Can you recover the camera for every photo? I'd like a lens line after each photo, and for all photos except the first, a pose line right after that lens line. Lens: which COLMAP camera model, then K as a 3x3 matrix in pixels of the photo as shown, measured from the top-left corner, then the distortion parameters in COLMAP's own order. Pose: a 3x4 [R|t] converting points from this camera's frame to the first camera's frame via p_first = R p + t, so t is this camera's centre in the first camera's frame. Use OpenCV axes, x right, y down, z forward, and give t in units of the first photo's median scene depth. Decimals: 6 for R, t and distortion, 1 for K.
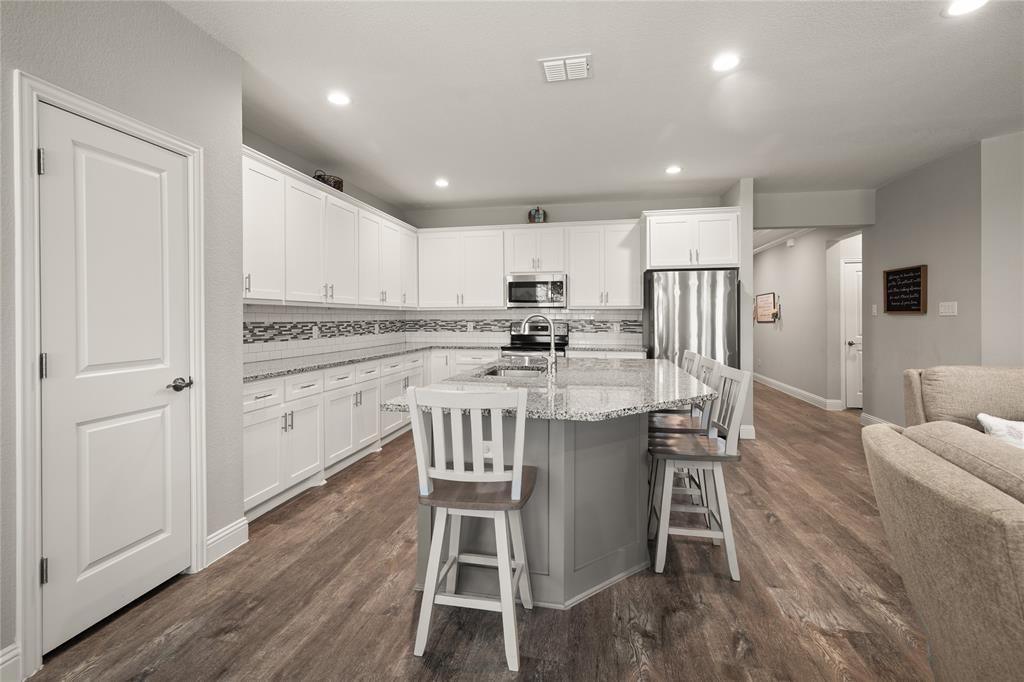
lens RADIAL K [[453.2, 0, 503.0], [0, 453.2, 322.4], [0, 0, 1]] dist [0.004712, -0.000511]
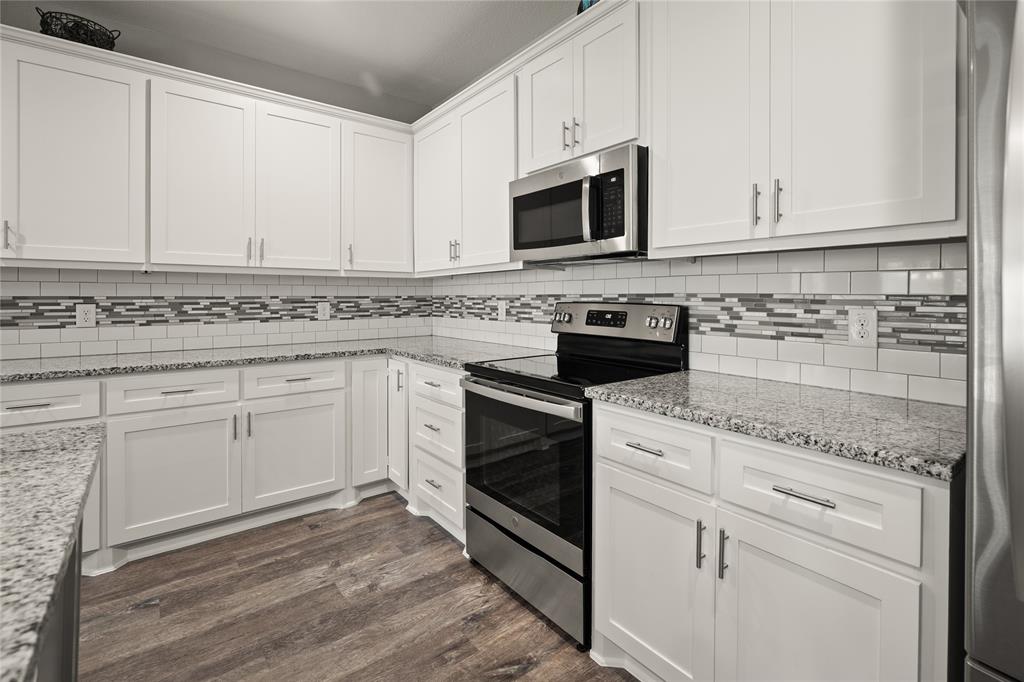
lens RADIAL K [[465.5, 0, 518.3], [0, 465.5, 299.3], [0, 0, 1]] dist [-0.009641, 0.002443]
pose [[0.774781, 0.003572, -0.632220, 0.335174], [-0.008554, 0.999952, -0.004833, 0.000331], [0.632172, 0.009153, 0.774774, 0.856783]]
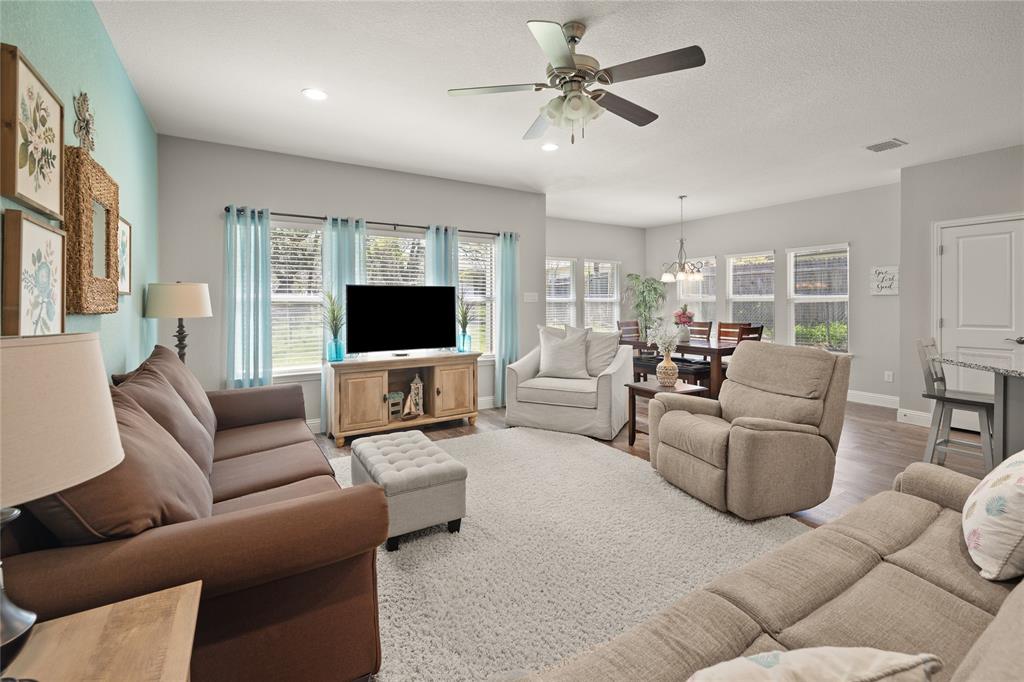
lens RADIAL K [[453.2, 0, 511.9], [0, 453.2, 302.6], [0, 0, 1]] dist [0.004712, -0.000511]
pose [[-0.711293, -0.001379, -0.702894, 1.016533], [-0.007832, 0.999952, 0.005964, -0.008559], [0.702852, 0.009747, -0.711270, 0.404286]]
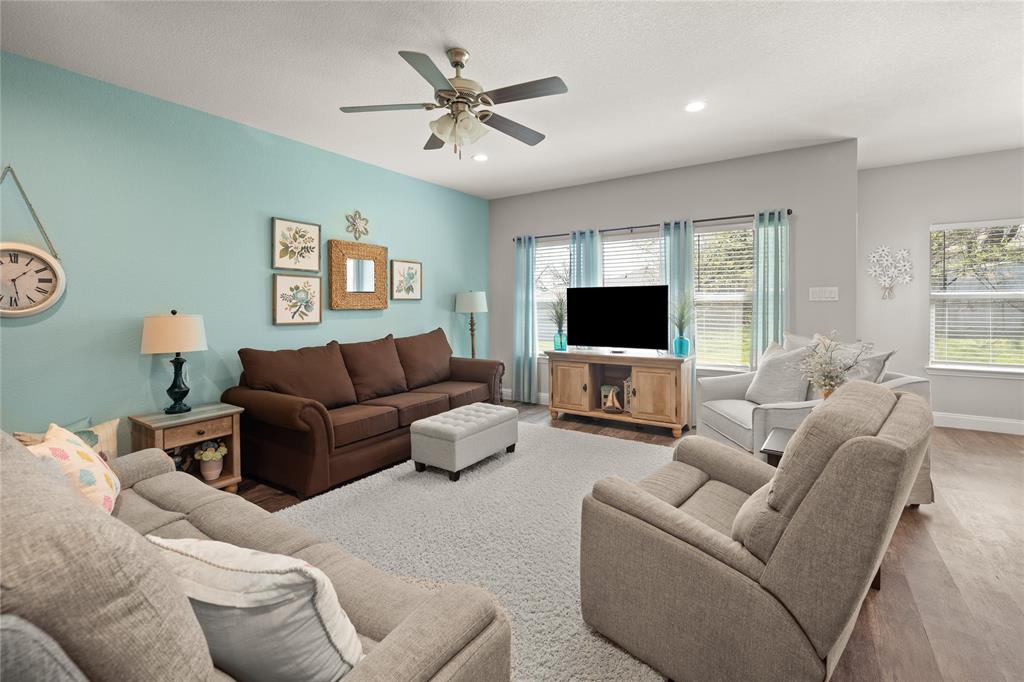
lens RADIAL K [[453.2, 0, 519.3], [0, 453.2, 307.7], [0, 0, 1]] dist [0.004712, -0.000511]
pose [[-0.932516, 0.001351, 0.361127, 0.325196], [0.009525, 0.999737, 0.020857, -0.013334], [-0.361004, 0.022890, -0.932283, 0.589709]]
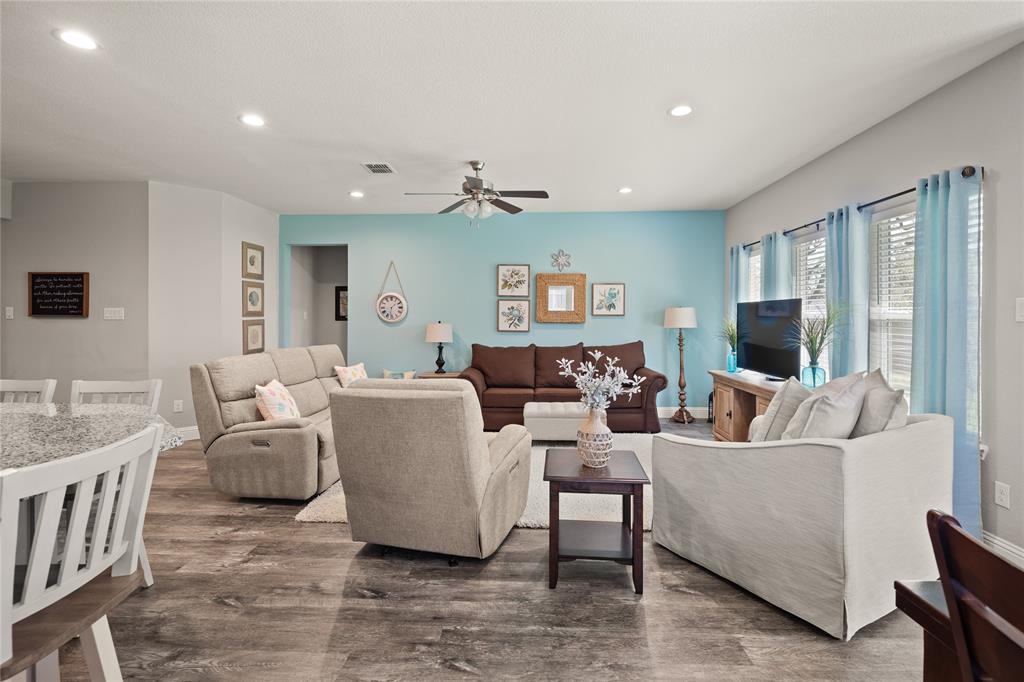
lens RADIAL K [[465.5, 0, 518.8], [0, 465.5, 319.7], [0, 0, 1]] dist [-0.009641, 0.002443]
pose [[-0.169021, -0.006426, 0.985592, -0.303217], [0.009522, 0.999921, 0.008152, -0.013060], [-0.985566, 0.010763, -0.168946, 0.169021]]
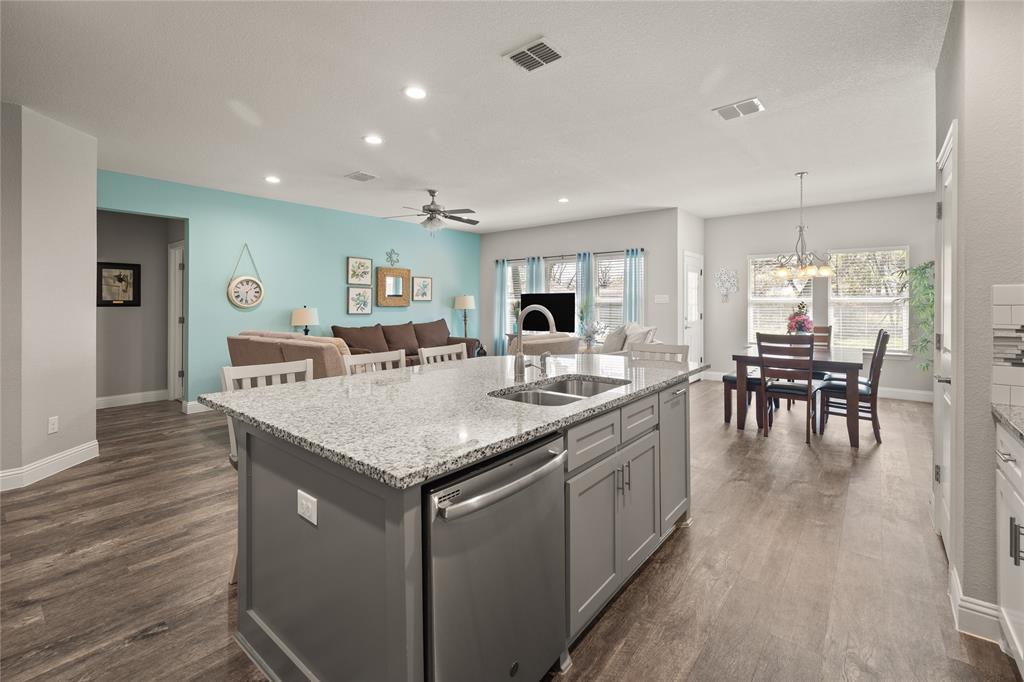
lens RADIAL K [[453.2, 0, 515.0], [0, 453.2, 301.0], [0, 0, 1]] dist [0.004712, -0.000511]
pose [[-0.892161, 0.001012, 0.451716, -0.150411], [0.004583, 0.999966, 0.006811, -0.021407], [-0.451694, 0.008147, -0.892136, 1.086073]]
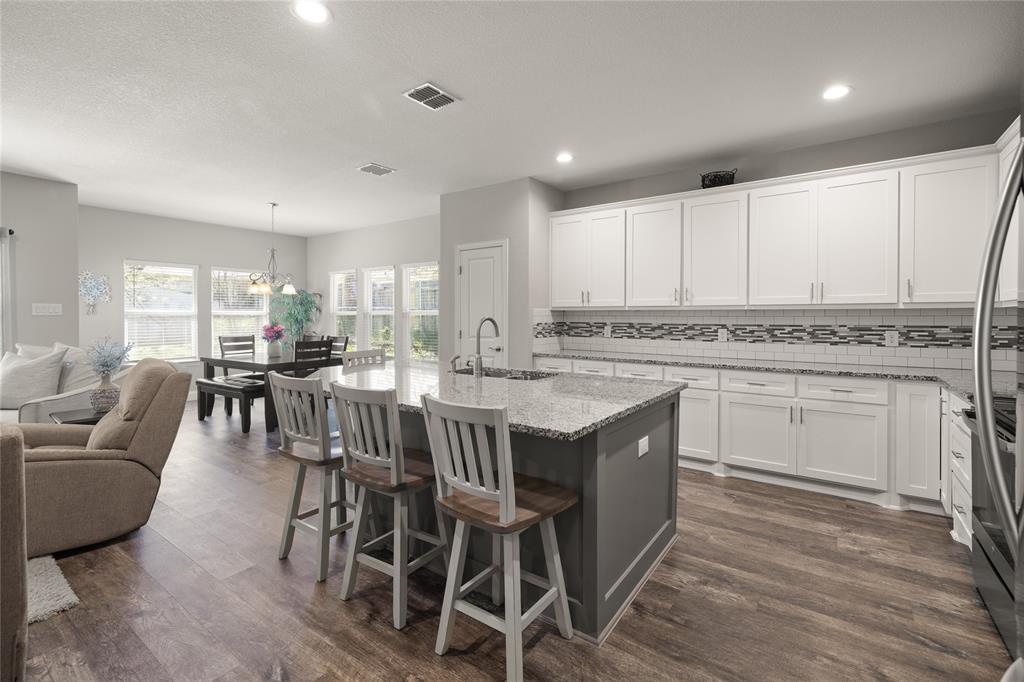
lens RADIAL K [[453.2, 0, 516.7], [0, 453.2, 319.9], [0, 0, 1]] dist [0.004712, -0.000511]
pose [[-0.394959, 0.006070, -0.918679, 0.626590], [-0.011638, 0.999865, 0.011610, -0.016282], [0.918625, 0.015278, -0.394835, 0.934761]]
